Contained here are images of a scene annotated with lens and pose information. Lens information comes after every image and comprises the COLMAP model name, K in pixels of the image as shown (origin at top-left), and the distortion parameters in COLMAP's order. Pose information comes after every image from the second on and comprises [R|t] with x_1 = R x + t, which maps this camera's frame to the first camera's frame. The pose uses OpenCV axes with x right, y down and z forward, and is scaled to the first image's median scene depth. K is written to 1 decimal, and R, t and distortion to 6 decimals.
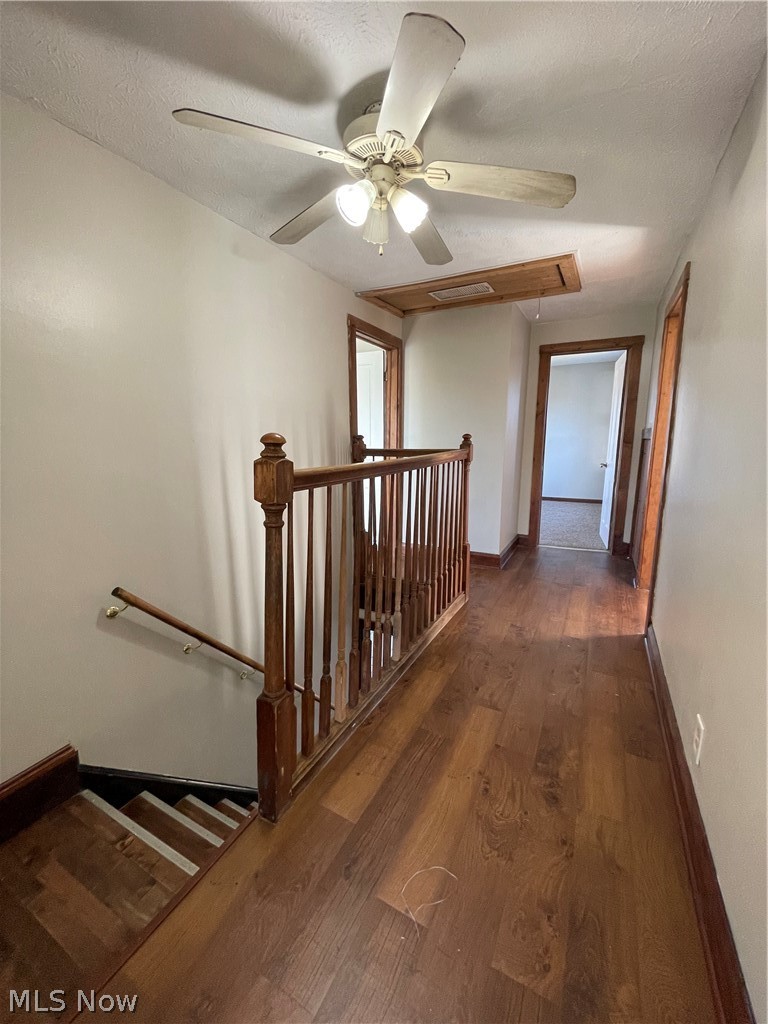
lens RADIAL K [[406.2, 0, 382.5], [0, 406.2, 508.6], [0, 0, 1]] dist [0.001451, -0.004076]
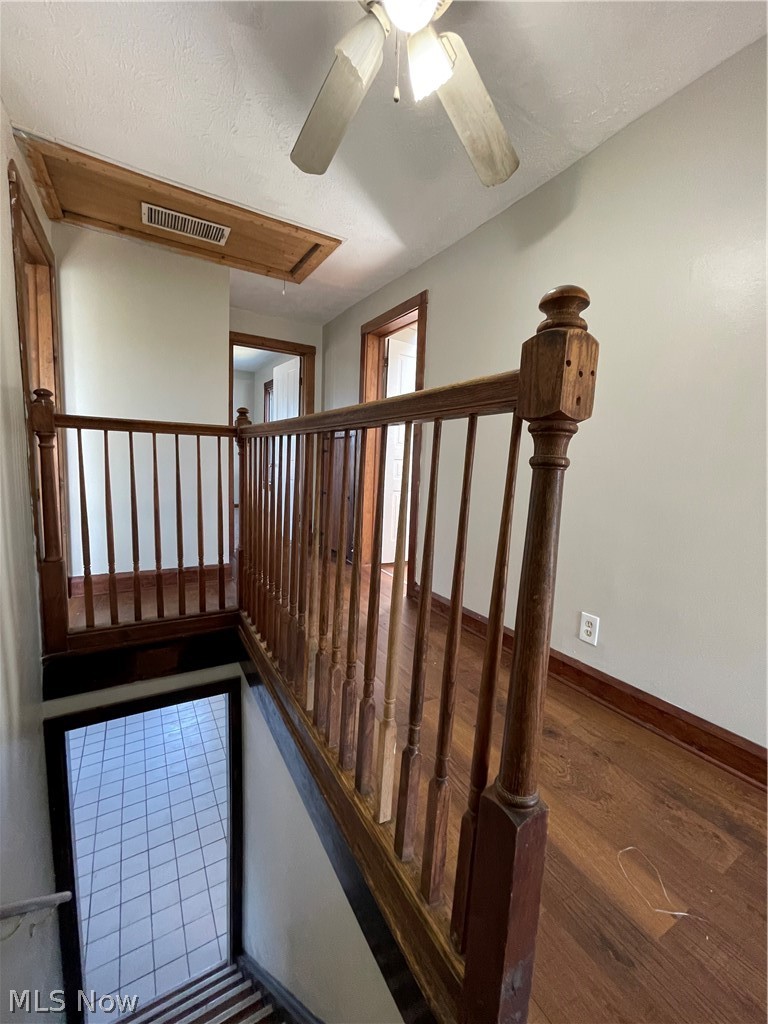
lens RADIAL K [[406.2, 0, 382.5], [0, 406.2, 508.6], [0, 0, 1]] dist [0.001451, -0.004076]
pose [[0.530275, -0.076151, 0.844399, -0.328797], [0.106786, 0.994025, 0.022584, 0.021979], [-0.841074, 0.078195, 0.535238, 0.359073]]
